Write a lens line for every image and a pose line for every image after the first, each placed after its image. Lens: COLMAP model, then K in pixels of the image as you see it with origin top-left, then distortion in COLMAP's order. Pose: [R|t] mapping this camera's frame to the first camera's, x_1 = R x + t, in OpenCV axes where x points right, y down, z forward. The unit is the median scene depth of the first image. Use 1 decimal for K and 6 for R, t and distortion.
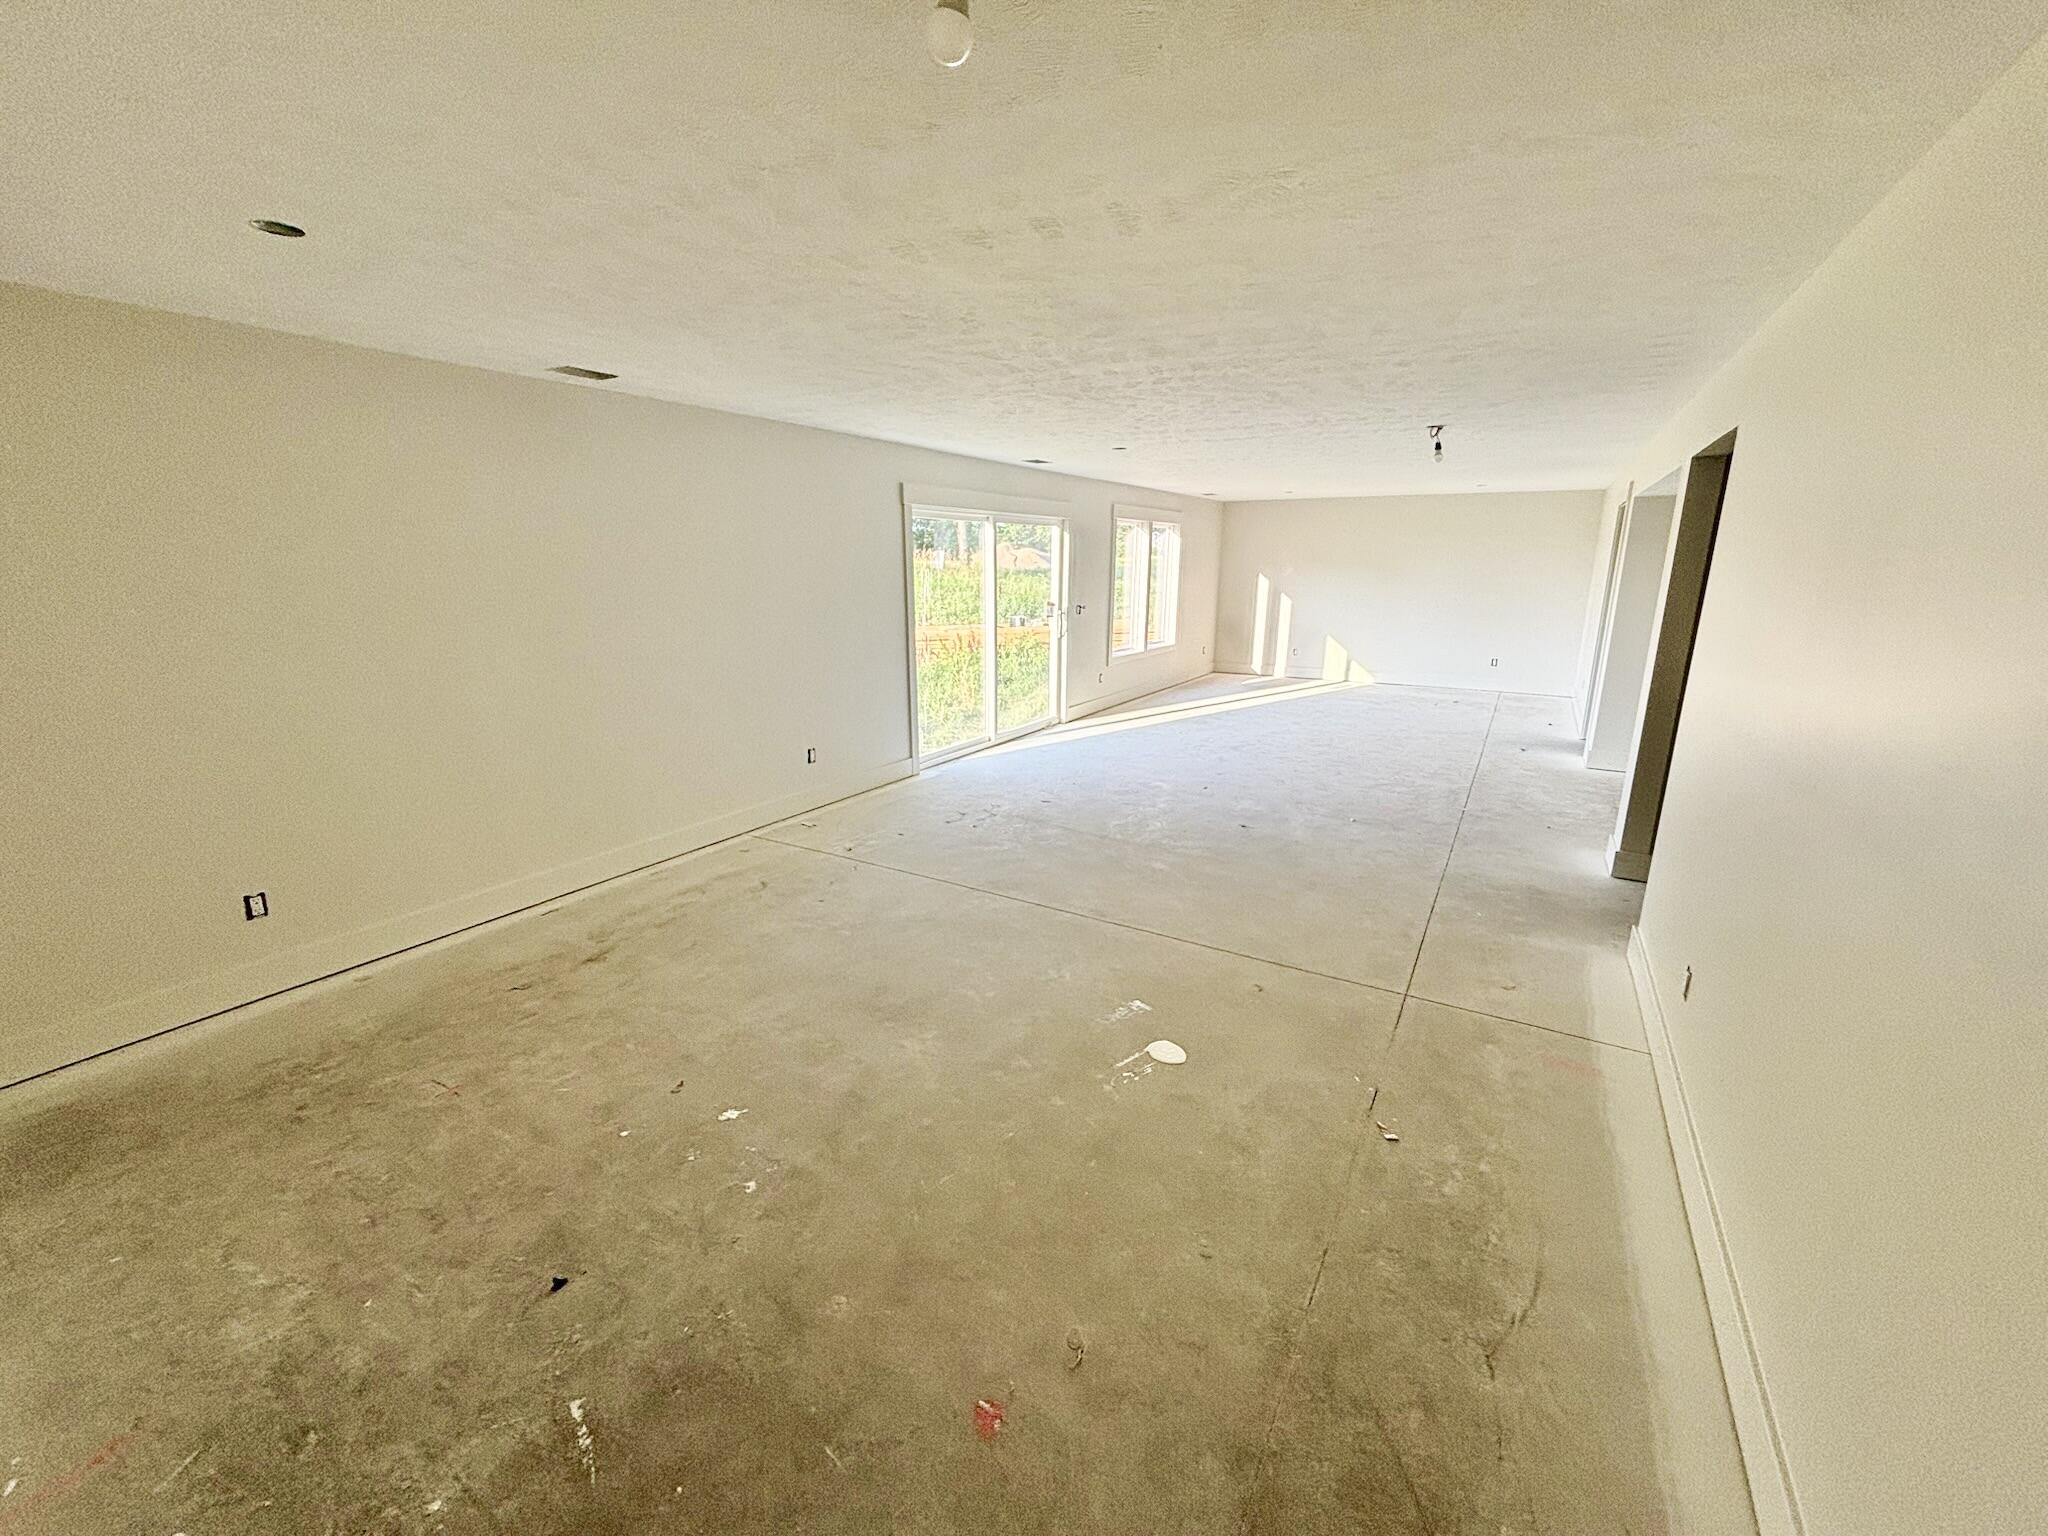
lens RADIAL K [[826.8, 0, 1027.6], [0, 826.8, 766.4], [0, 0, 1]] dist [0.003557, 0.000297]
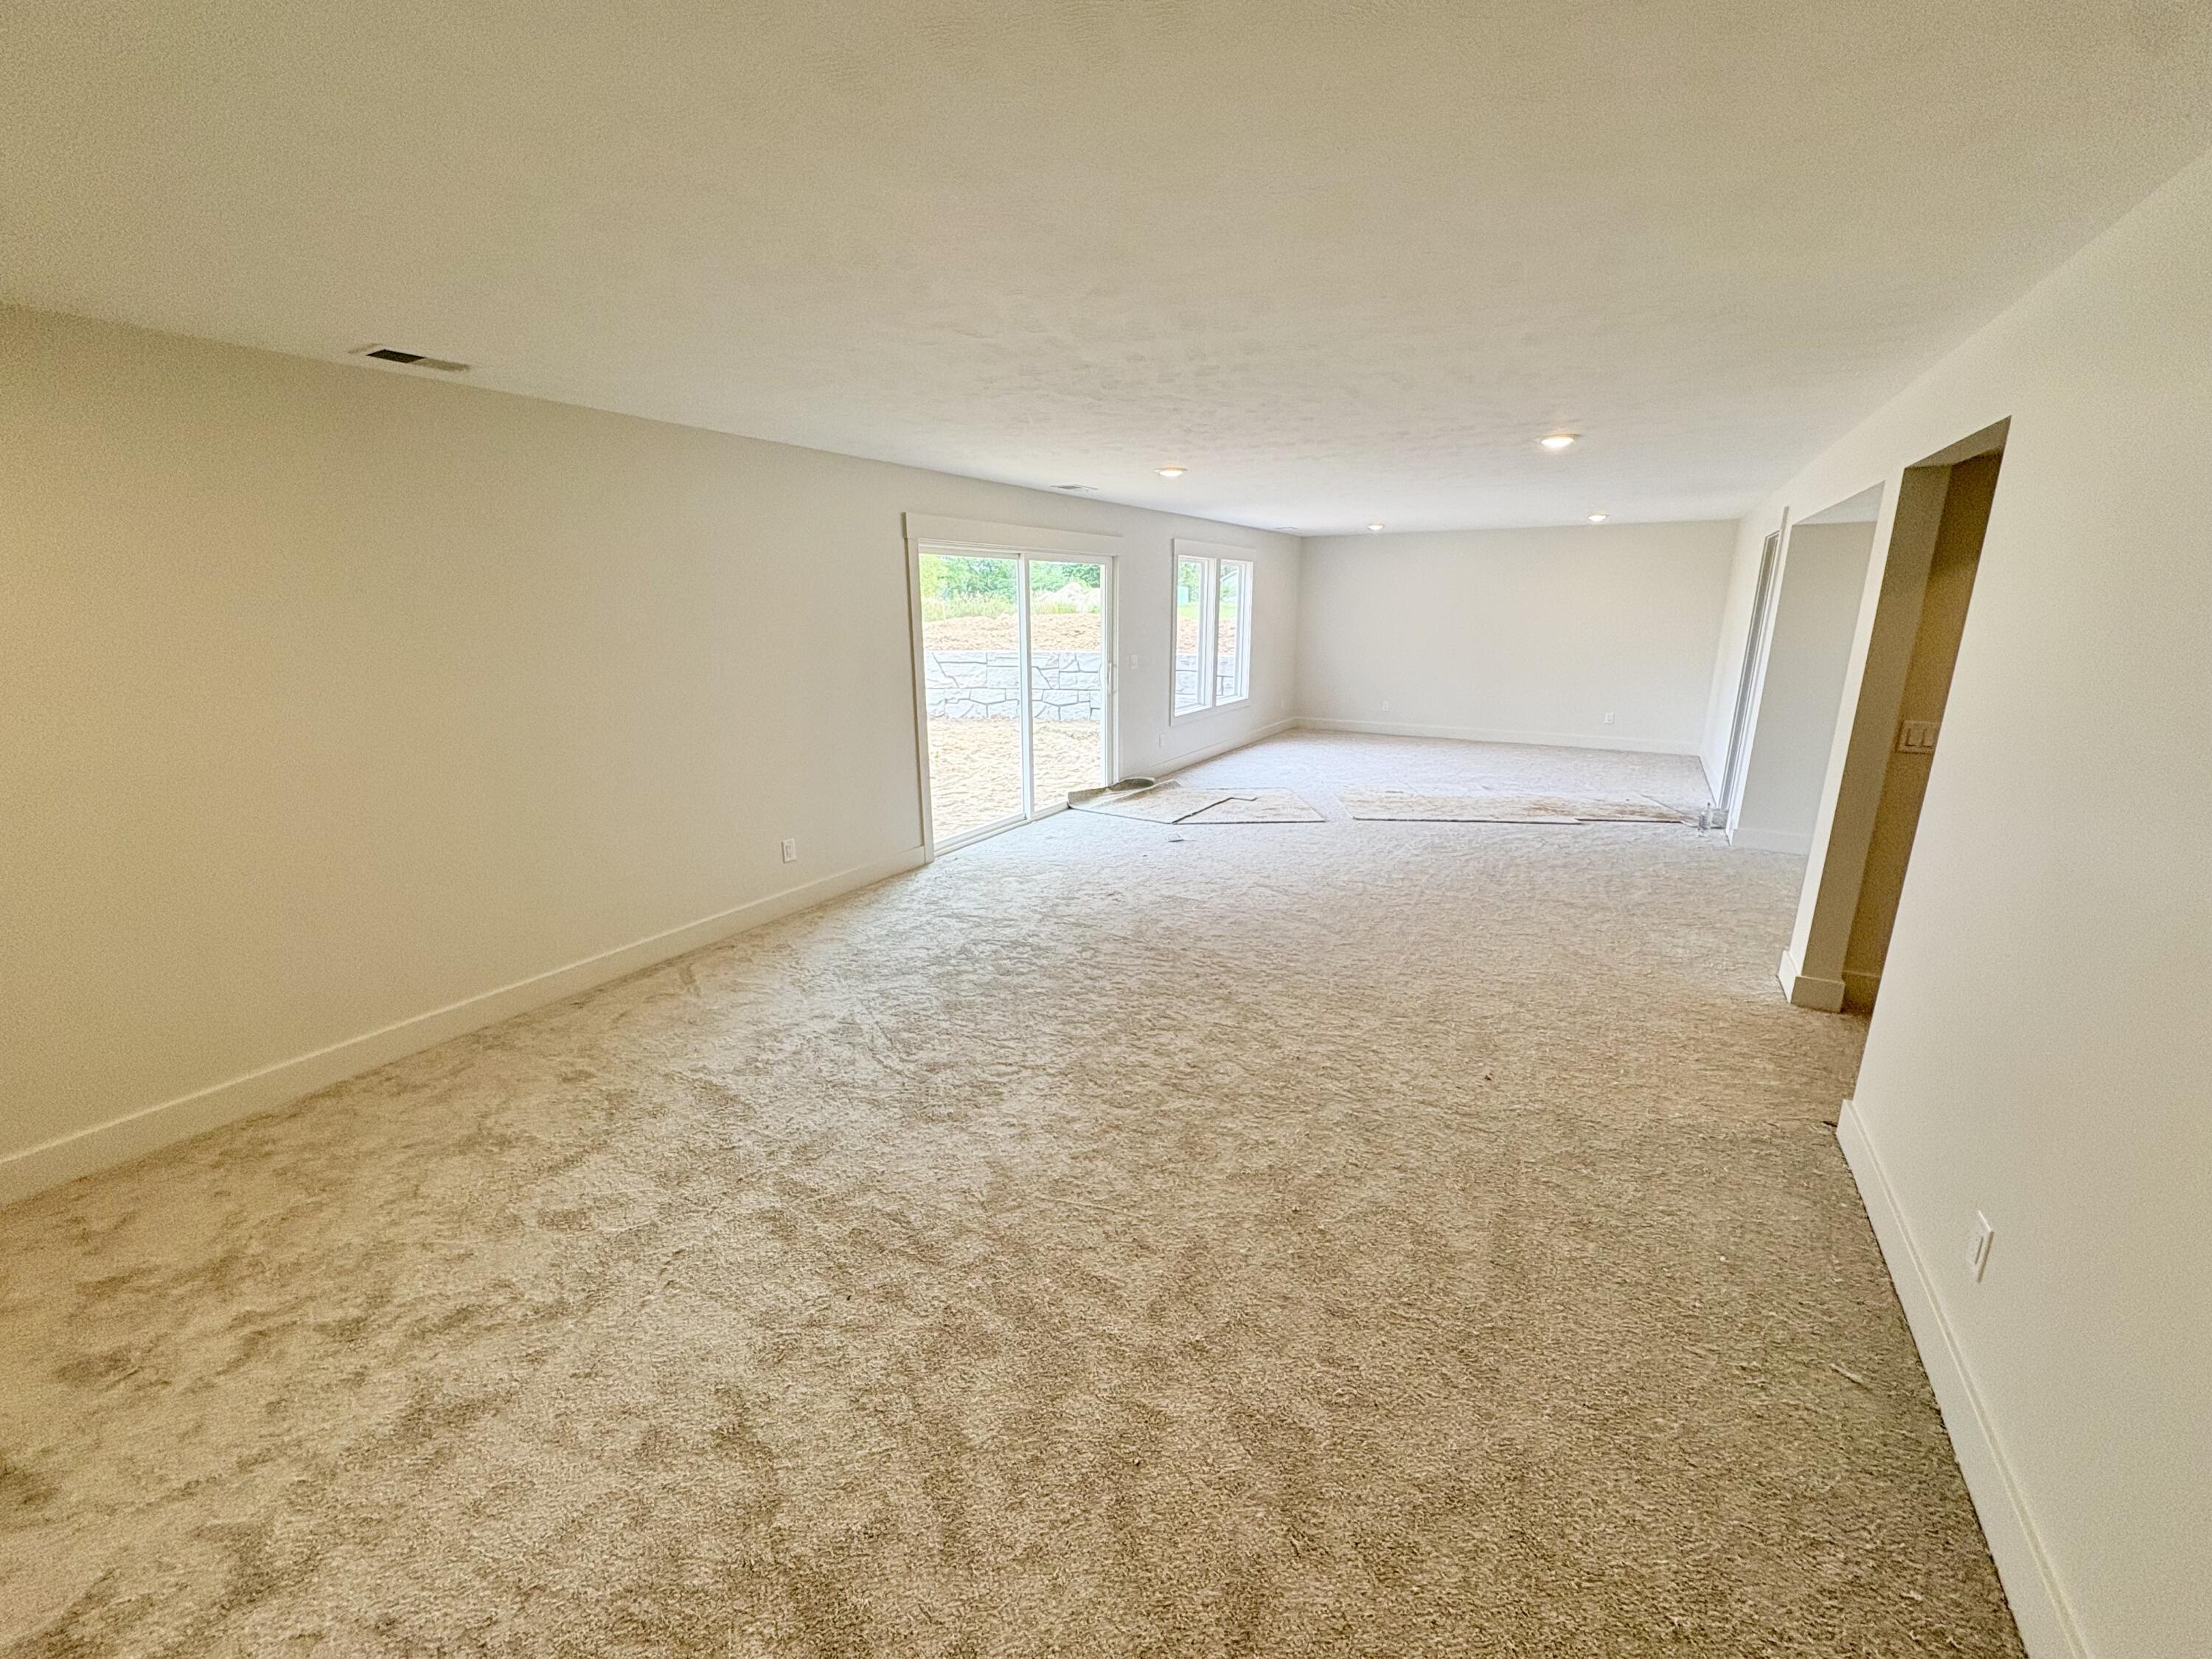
lens RADIAL K [[882.8, 0, 1099.2], [0, 882.8, 819.7], [0, 0, 1]] dist [0.000842, -0.000332]
pose [[0.999974, -0.007095, -0.001175, 0.039306], [0.007093, 0.999973, -0.001704, -0.034530], [0.001187, 0.001695, 0.999998, 0.121835]]
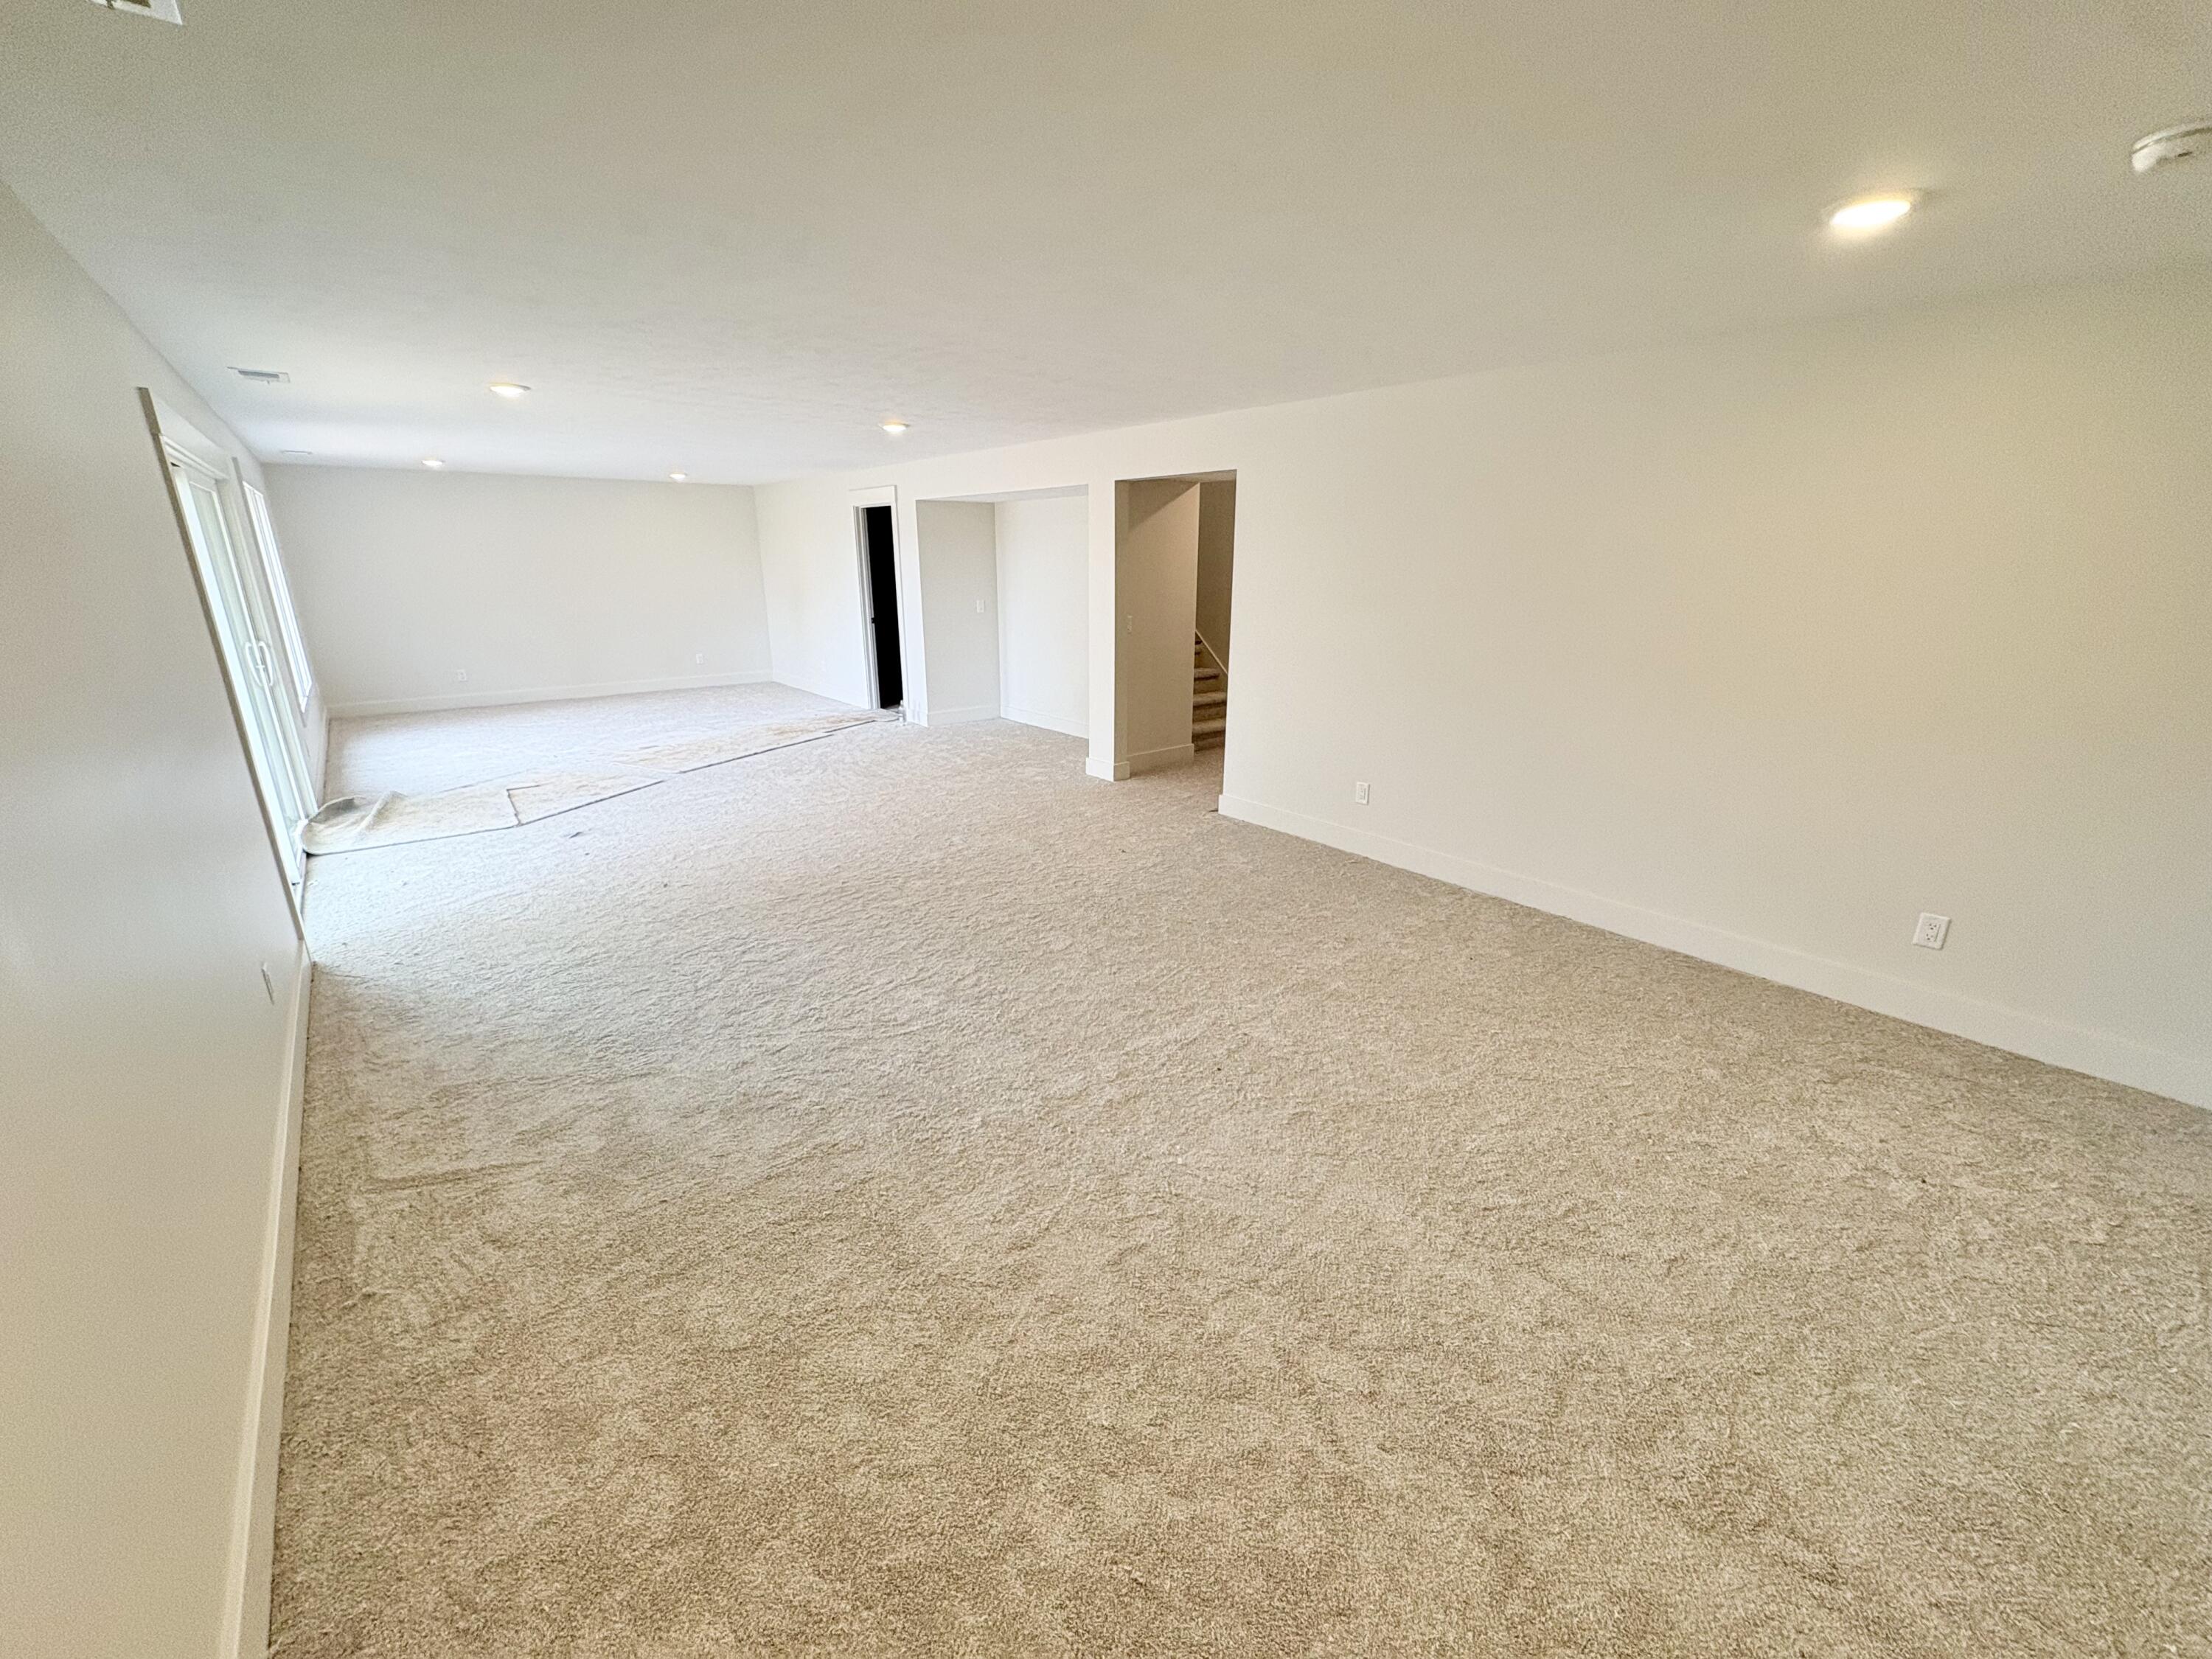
lens RADIAL K [[882.8, 0, 1103.1], [0, 882.8, 827.1], [0, 0, 1]] dist [0.000842, -0.000332]
pose [[0.345325, -0.283449, 0.894655, -0.483499], [0.230897, 0.949657, 0.211752, -0.085243], [-0.909636, 0.133449, 0.393388, 0.333238]]
